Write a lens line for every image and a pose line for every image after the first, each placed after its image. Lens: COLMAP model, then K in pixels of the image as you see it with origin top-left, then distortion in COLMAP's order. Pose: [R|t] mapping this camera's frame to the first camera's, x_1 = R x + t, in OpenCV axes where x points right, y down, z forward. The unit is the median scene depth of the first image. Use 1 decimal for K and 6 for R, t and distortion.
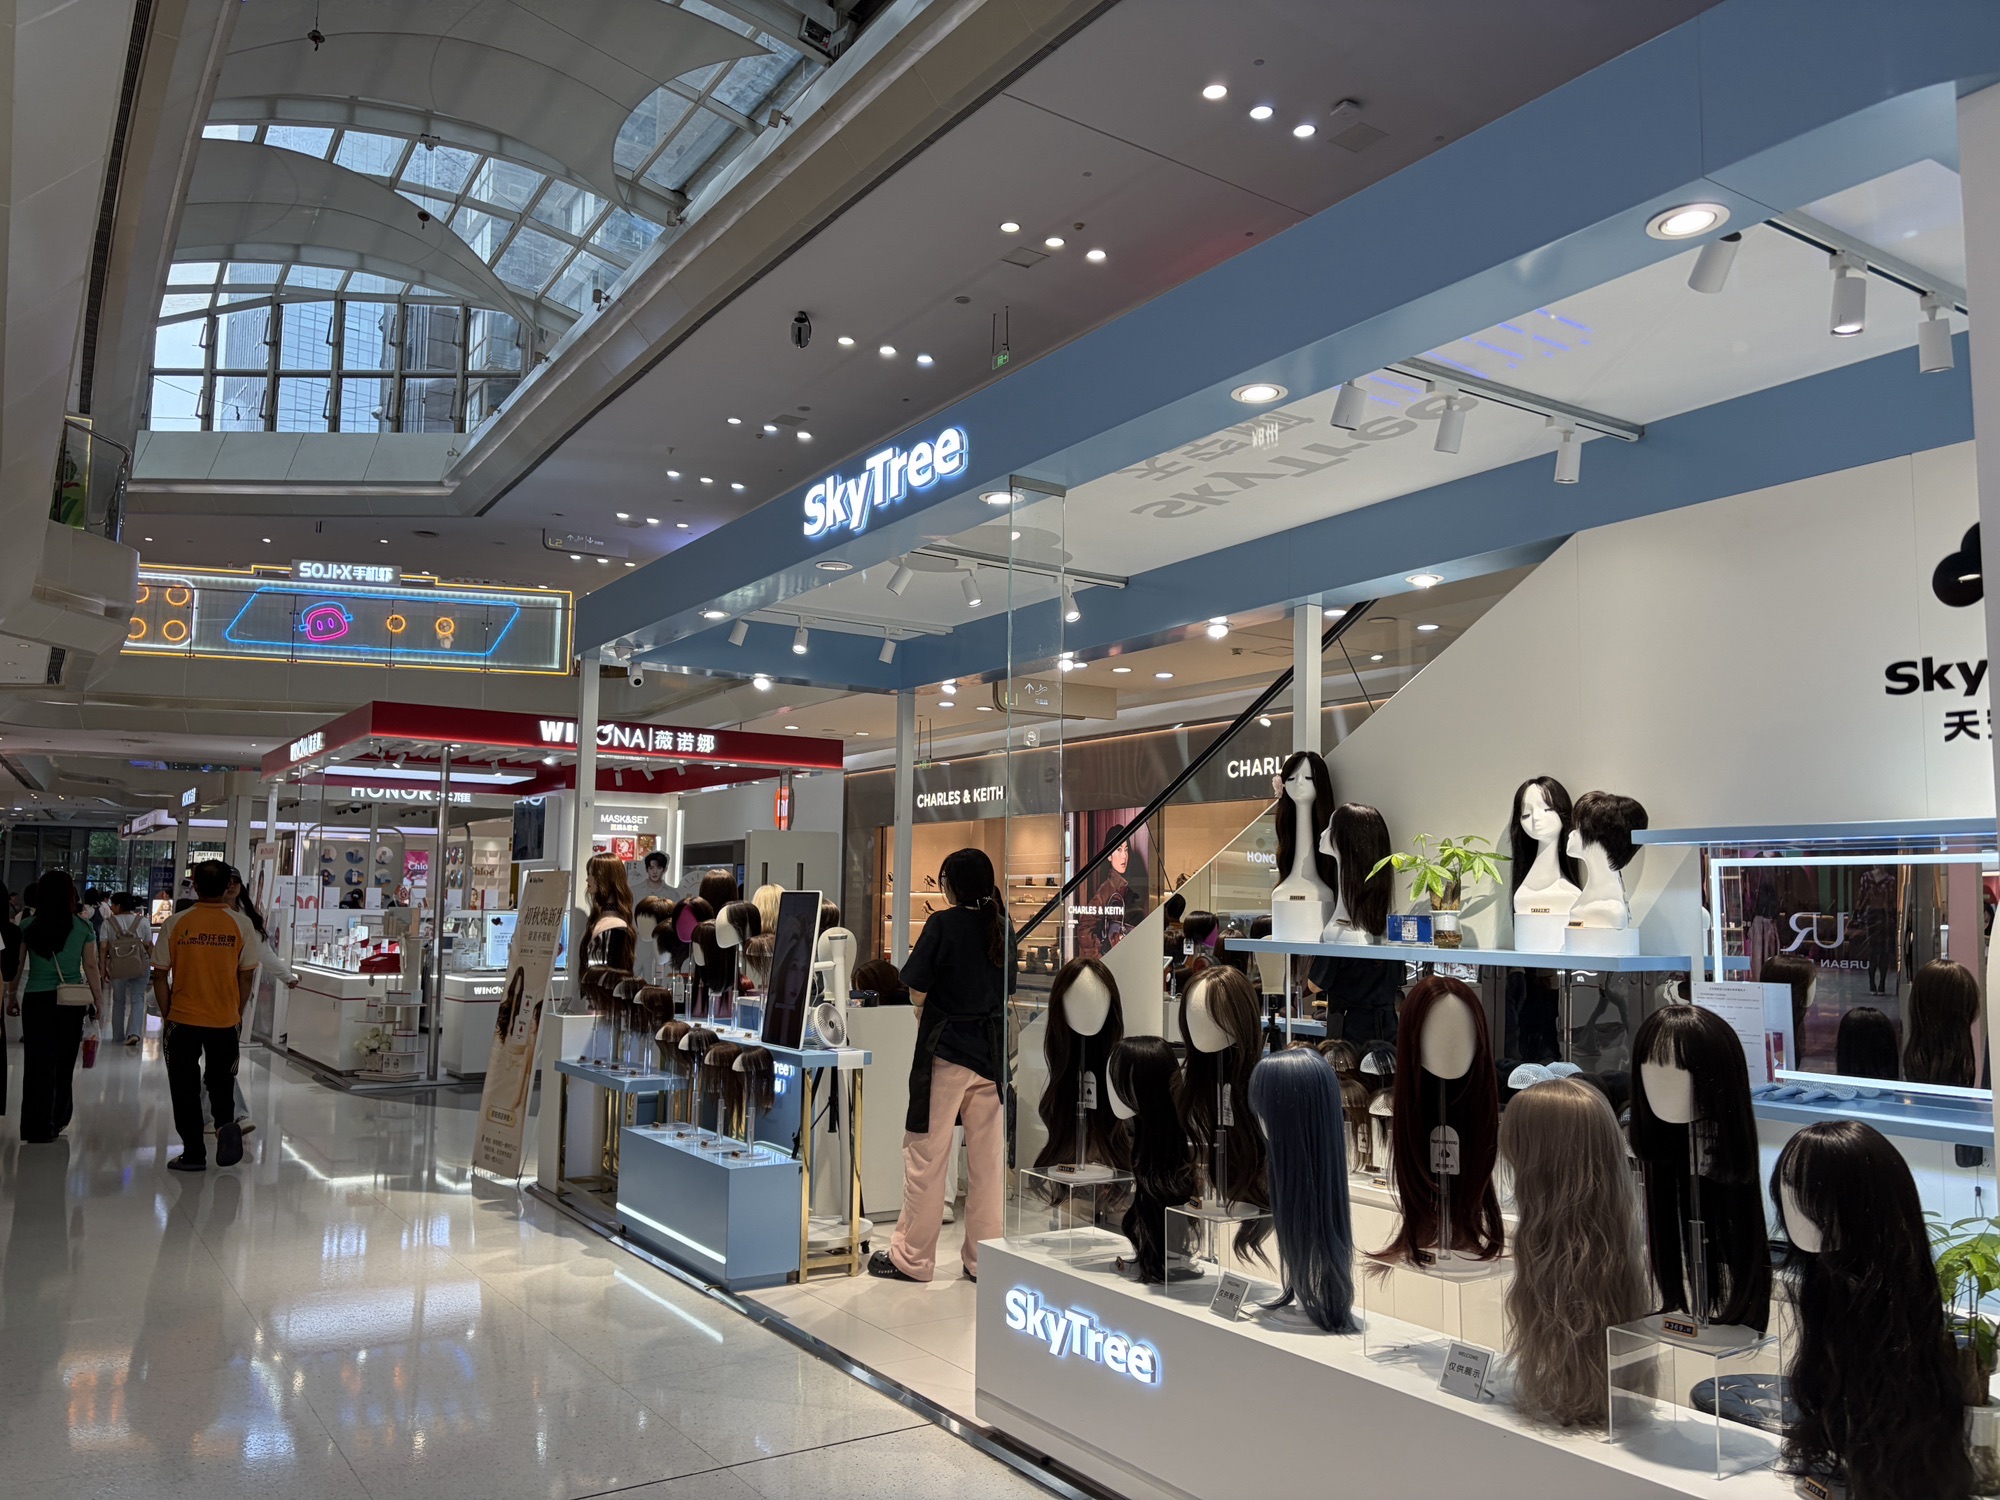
lens RADIAL K [[1524.4, 0, 996.8], [0, 1524.4, 766.2], [0, 0, 1]] dist [0.061242, -0.045661]
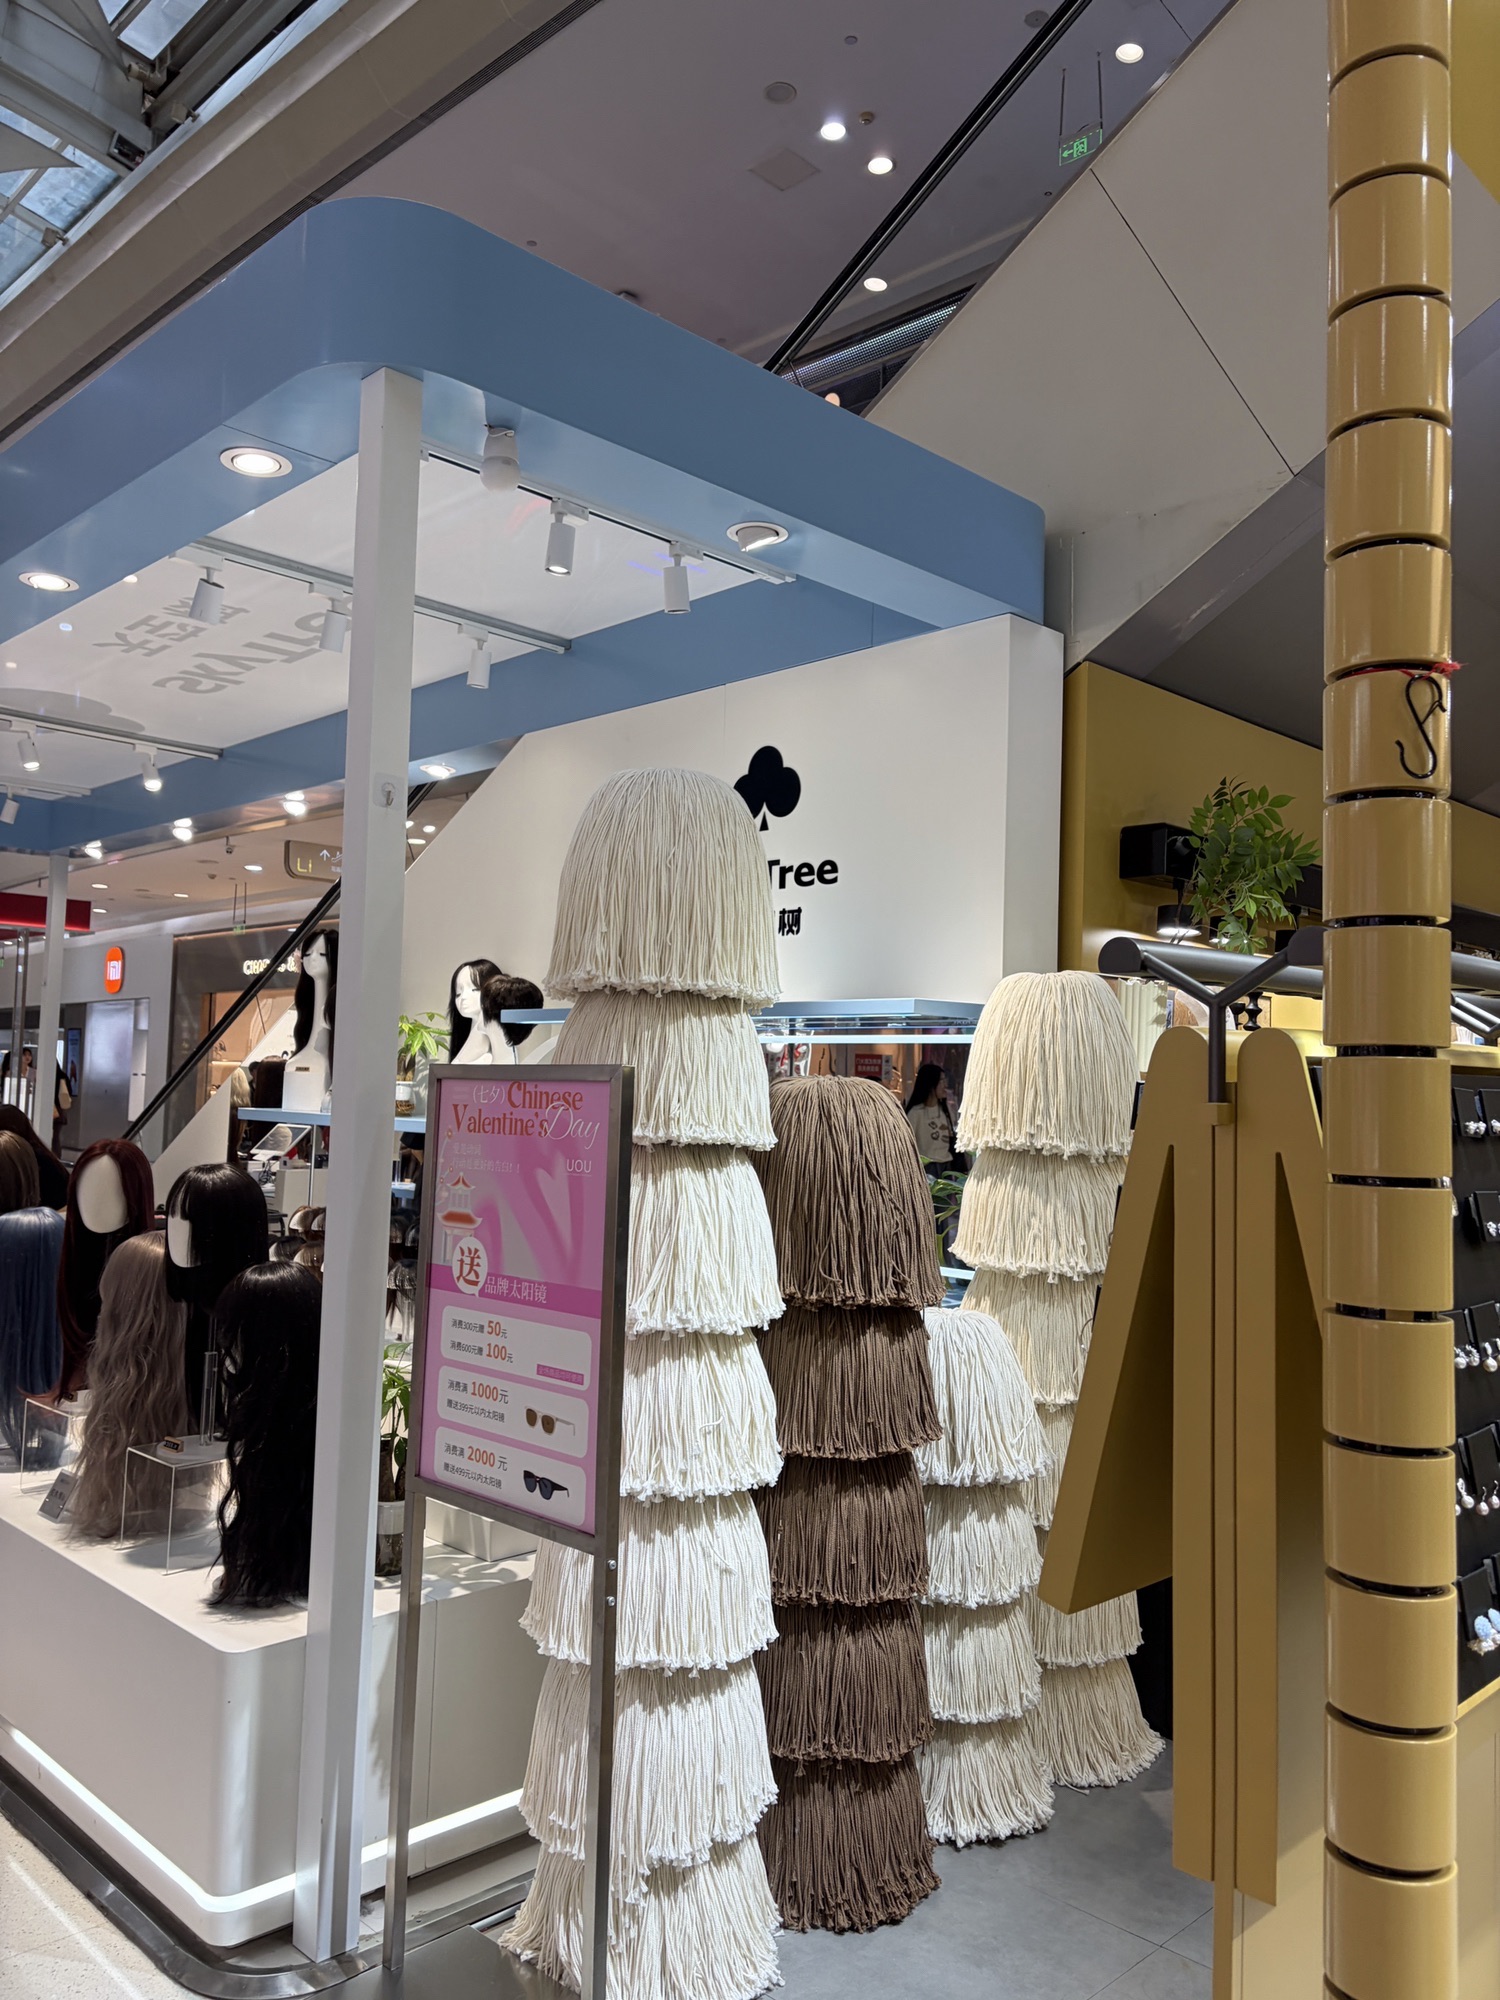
lens RADIAL K [[1524.4, 0, 746.8], [0, 1524.4, 998.9], [0, 0, 1]] dist [0.061242, -0.045661]
pose [[0.982321, 0.024450, 0.185601, 0.216761], [-0.031619, 0.998860, 0.035766, -0.006248], [-0.184514, -0.041002, 0.981974, -0.059381]]
